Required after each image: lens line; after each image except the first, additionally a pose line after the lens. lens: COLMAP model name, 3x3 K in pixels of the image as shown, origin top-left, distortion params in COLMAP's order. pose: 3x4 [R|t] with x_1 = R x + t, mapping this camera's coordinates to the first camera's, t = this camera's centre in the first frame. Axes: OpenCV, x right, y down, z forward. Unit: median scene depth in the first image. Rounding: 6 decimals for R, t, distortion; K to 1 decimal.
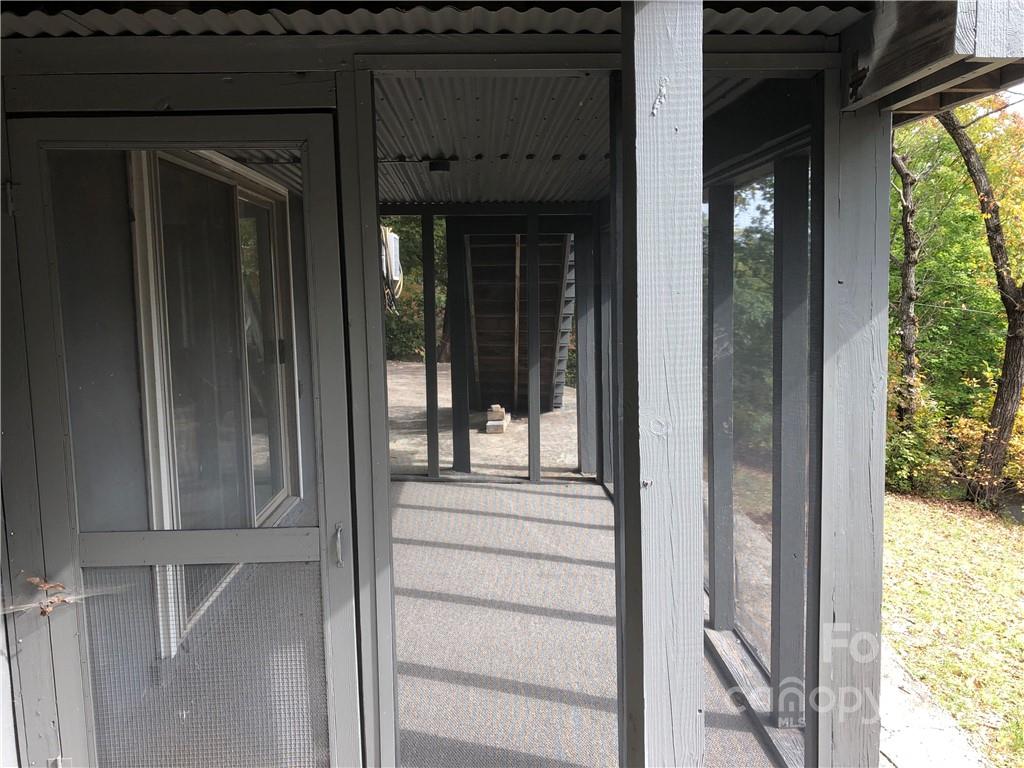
lens RADIAL K [[839.0, 0, 512.0], [0, 839.0, 384.0], [0, 0, 1]] dist [0.033458, -0.010889]
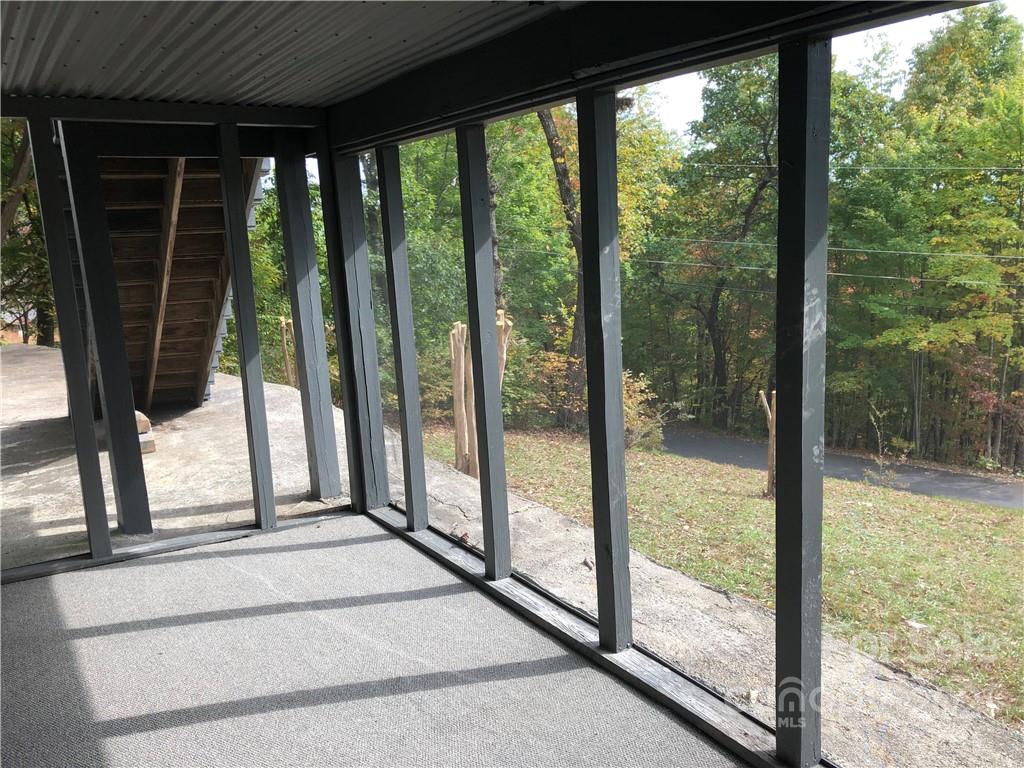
lens RADIAL K [[839.0, 0, 512.0], [0, 839.0, 384.0], [0, 0, 1]] dist [0.033458, -0.010889]
pose [[0.861450, -0.118923, 0.493722, -0.113917], [0.089681, 0.992540, 0.082598, -0.034267], [-0.499862, -0.026876, 0.865688, 0.292845]]
